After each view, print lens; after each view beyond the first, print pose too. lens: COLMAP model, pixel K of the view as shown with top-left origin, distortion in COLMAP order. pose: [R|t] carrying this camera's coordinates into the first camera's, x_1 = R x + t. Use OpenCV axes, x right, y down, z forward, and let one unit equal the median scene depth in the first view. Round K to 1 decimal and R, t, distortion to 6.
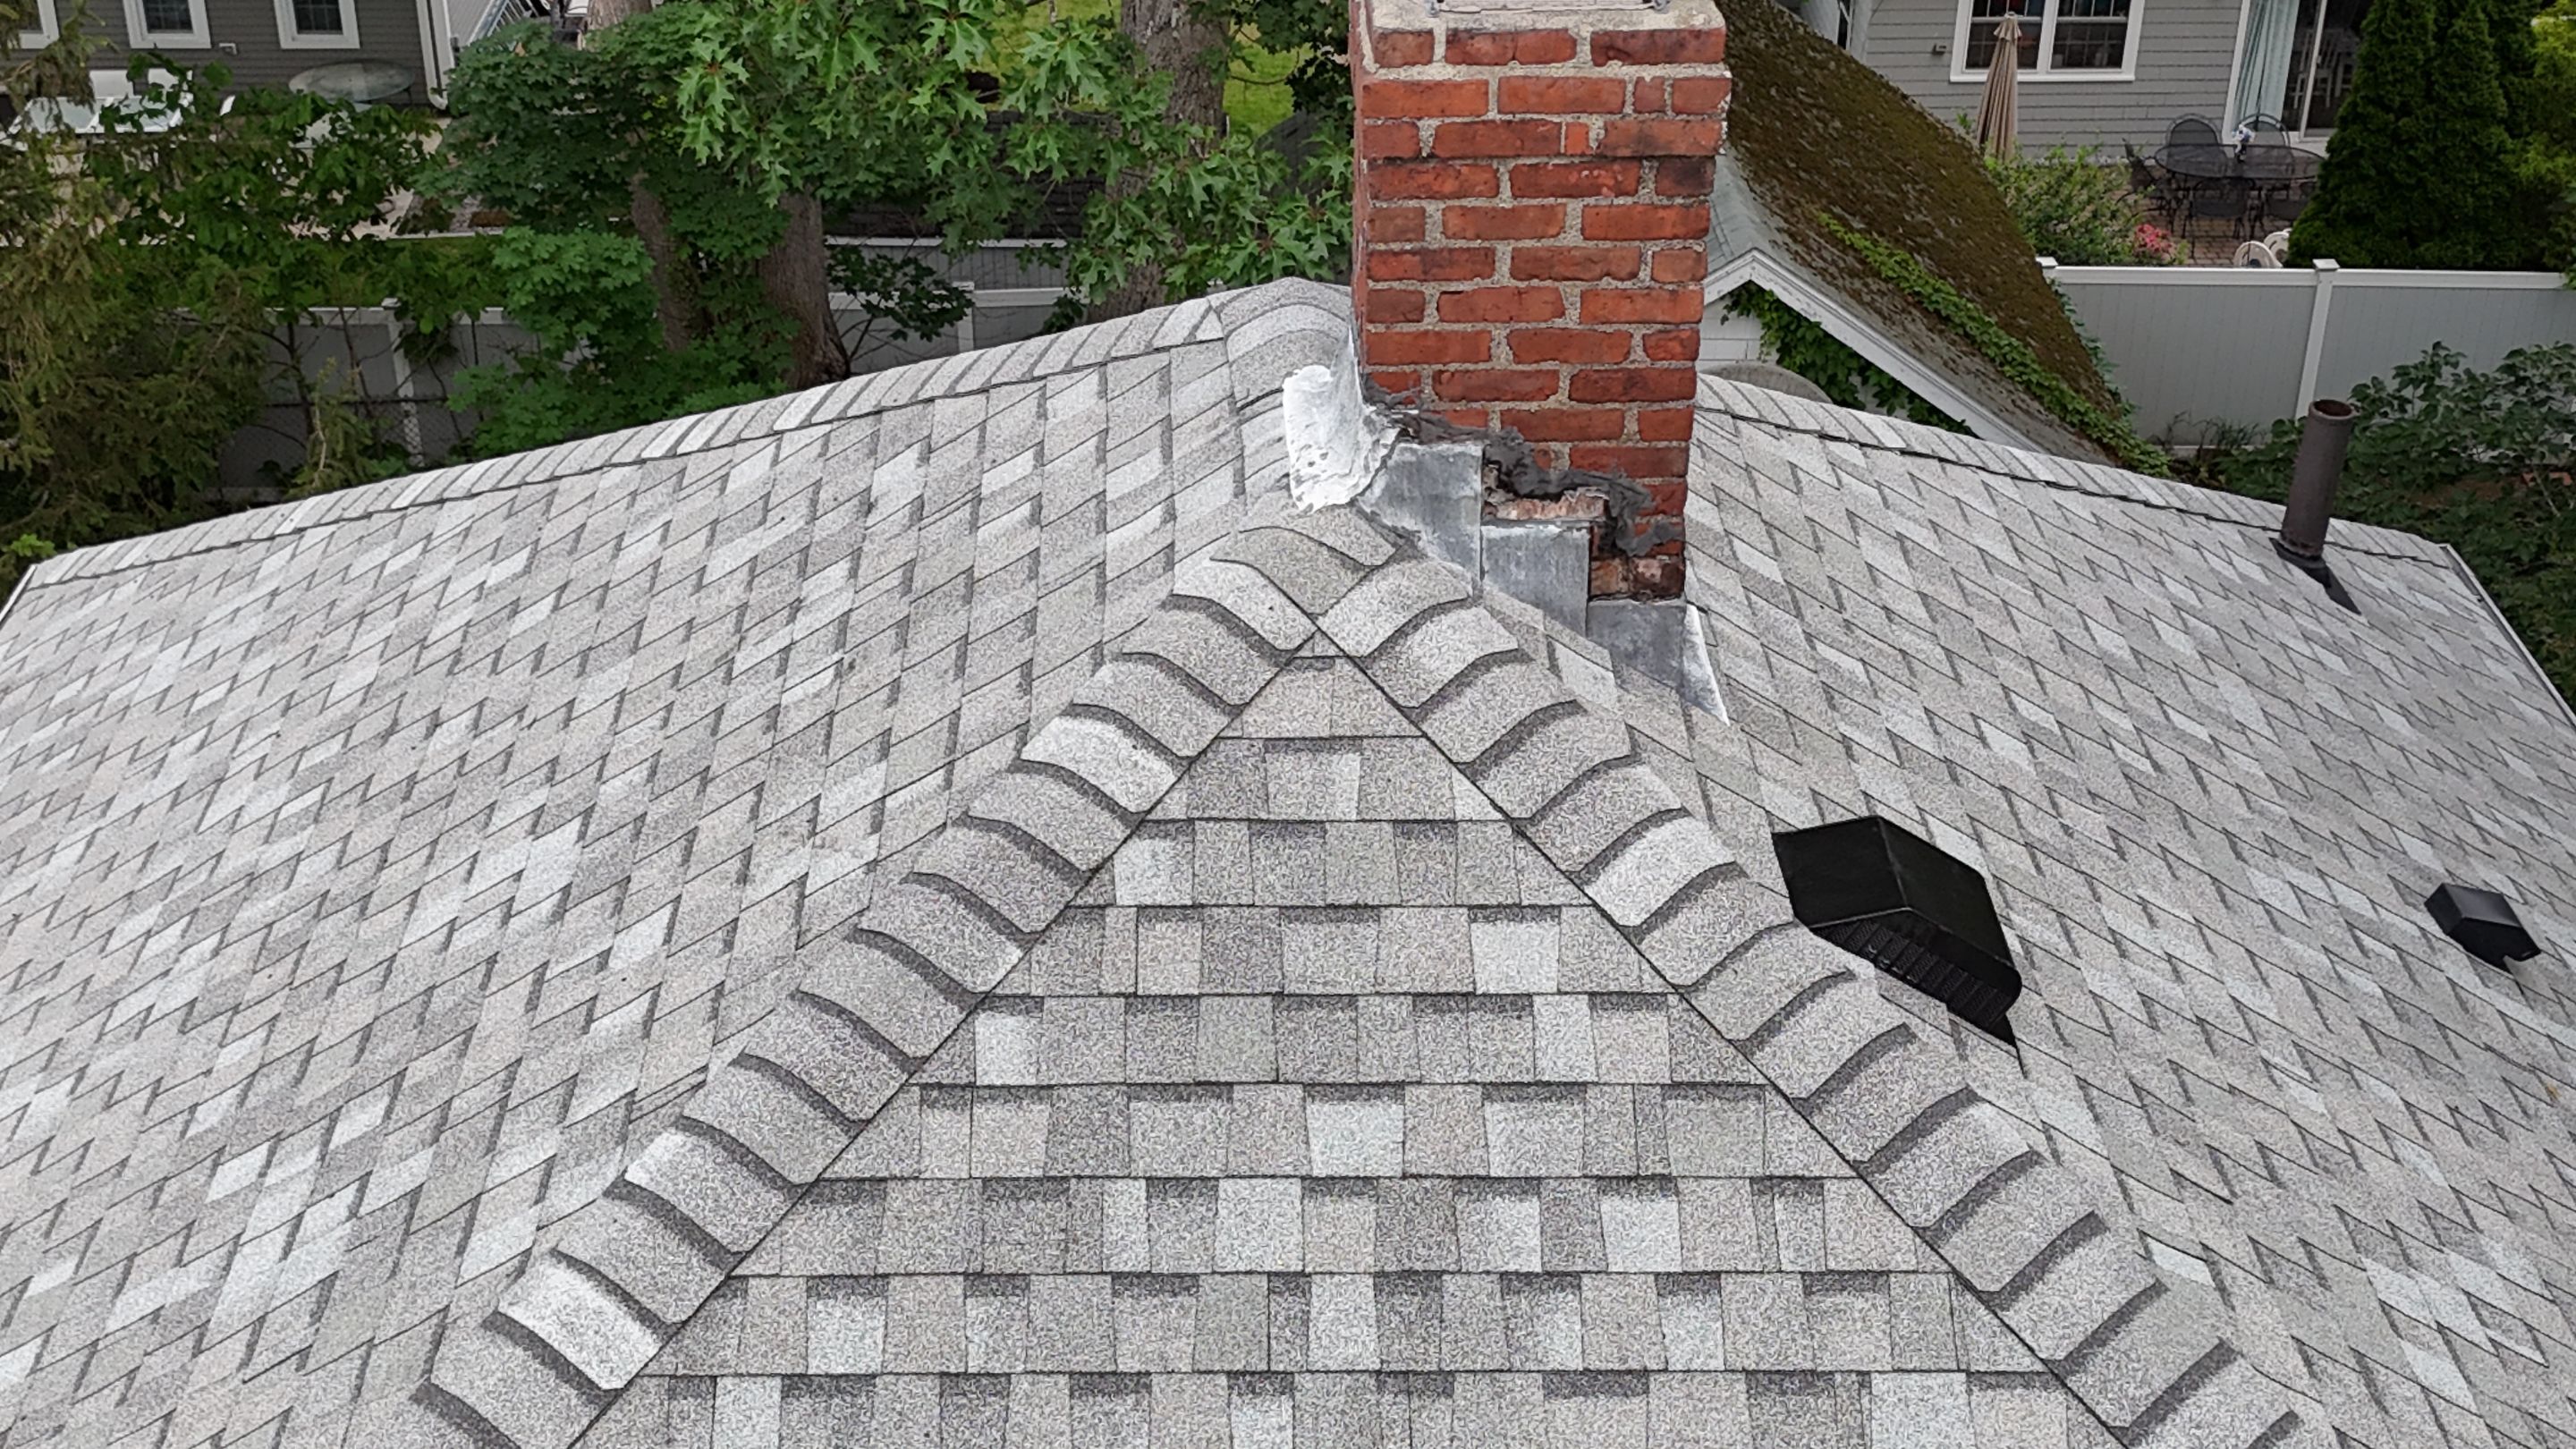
lens RADIAL K [[3362.7, 0, 1288.0], [0, 3362.7, 724.5], [0, 0, 1]] dist [0.155009, -0.007592]
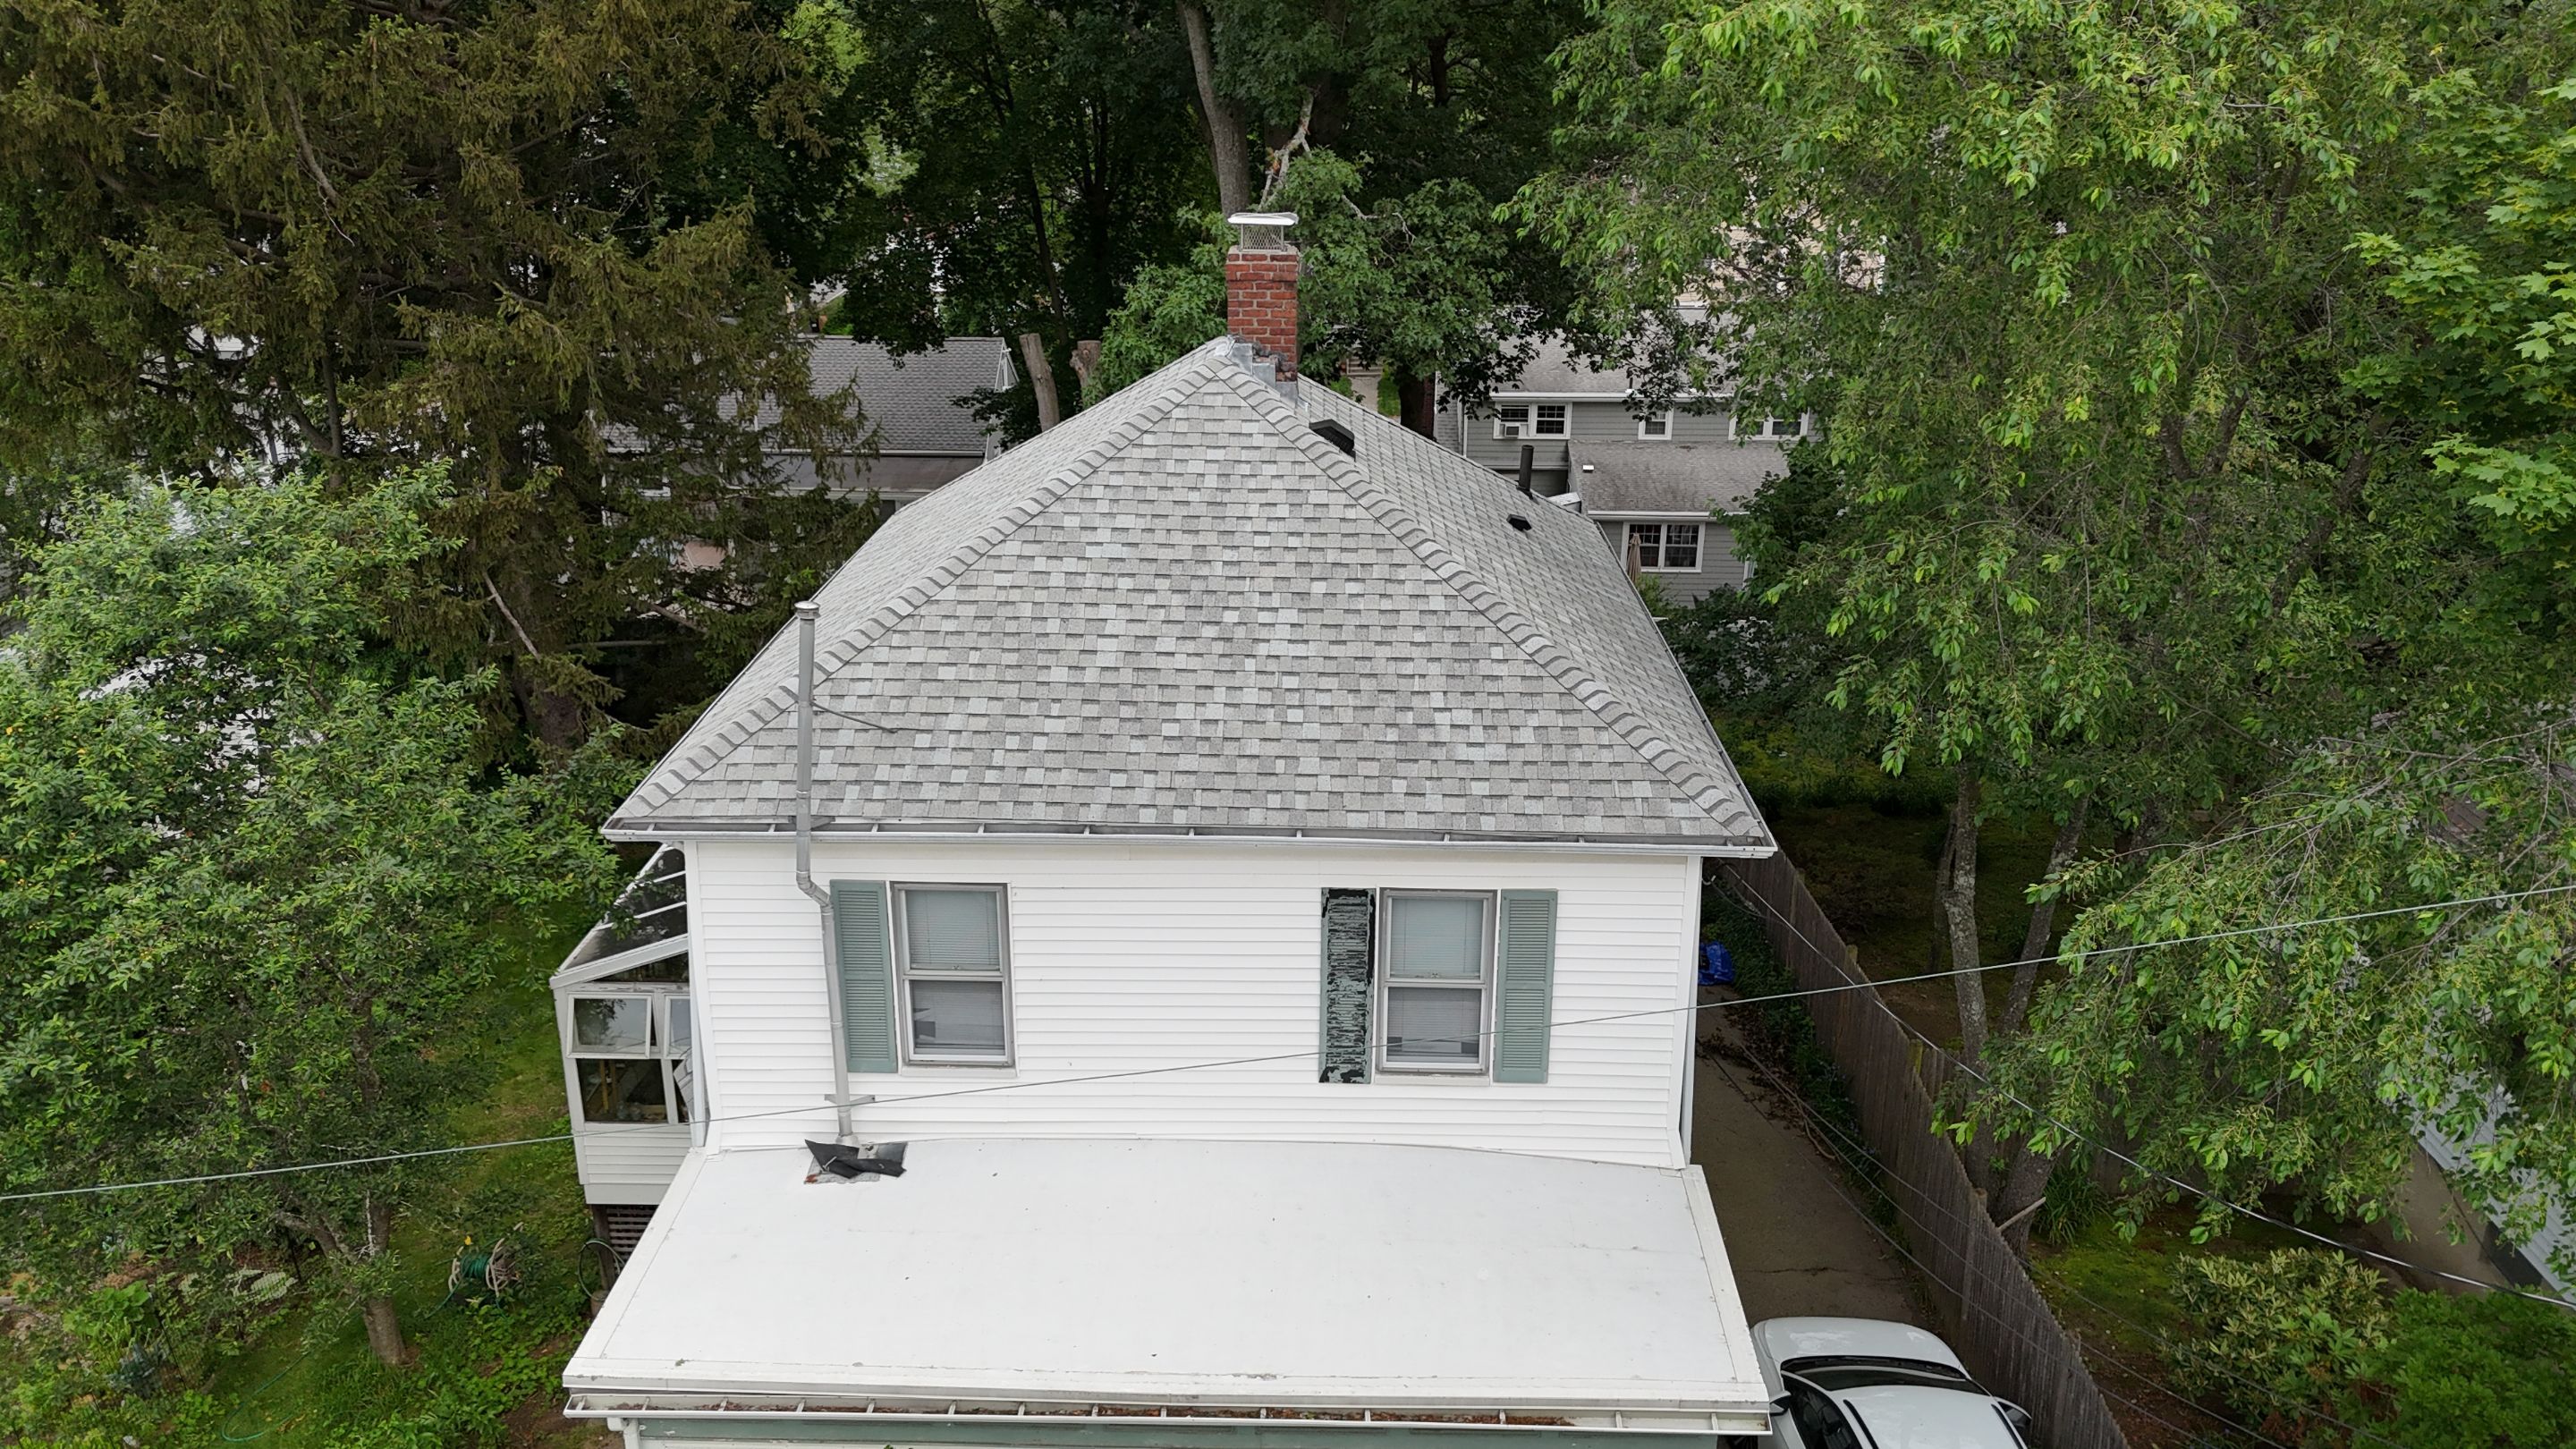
lens RADIAL K [[1854.1, 0, 1289.9], [0, 1854.1, 721.2], [0, 0, 1]] dist [0.205654, -0.554188]
pose [[0.998783, 0.019362, -0.045363, 0.260159], [-0.026760, 0.985317, -0.168627, 0.964274], [0.041432, 0.169635, 0.984636, -1.665797]]
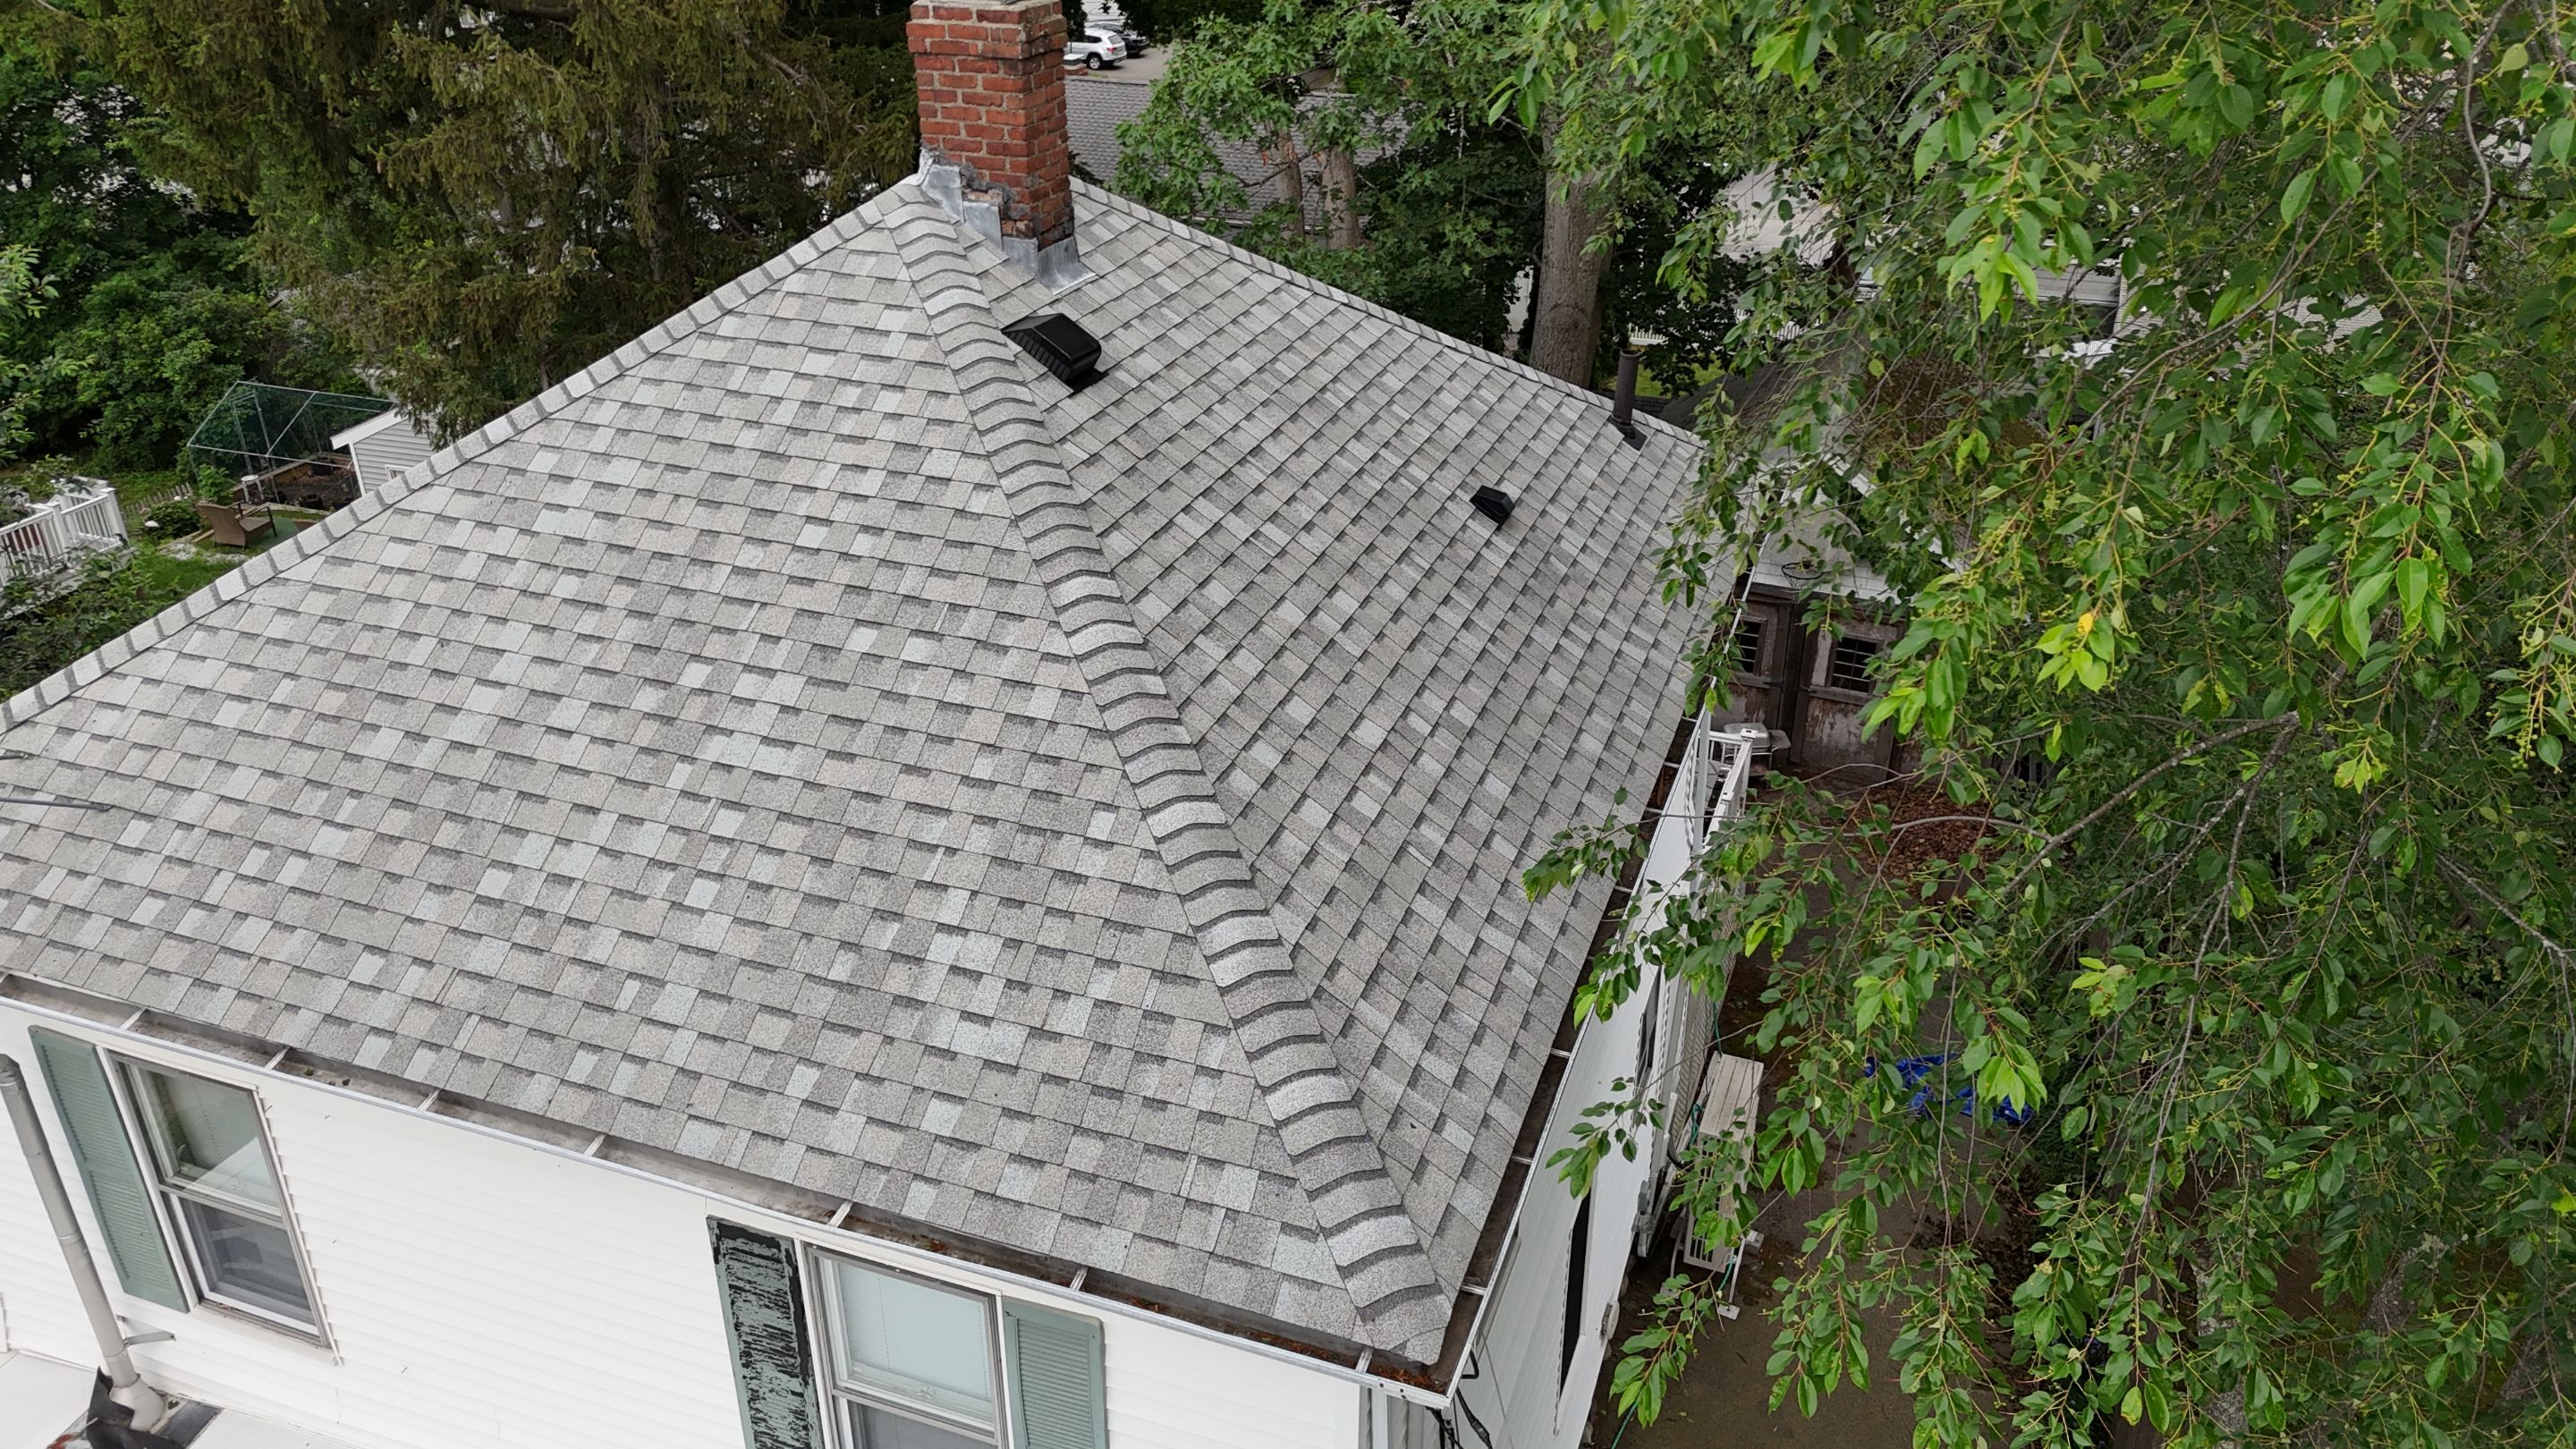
lens RADIAL K [[1880.7, 0, 1284.7], [0, 1880.7, 716.2], [0, 0, 1]] dist [0.115329, -0.195976]
pose [[0.930120, 0.167976, -0.326589, 0.960437], [-0.184293, 0.982679, -0.019440, 0.368977], [0.317666, 0.078270, 0.944967, -0.404433]]
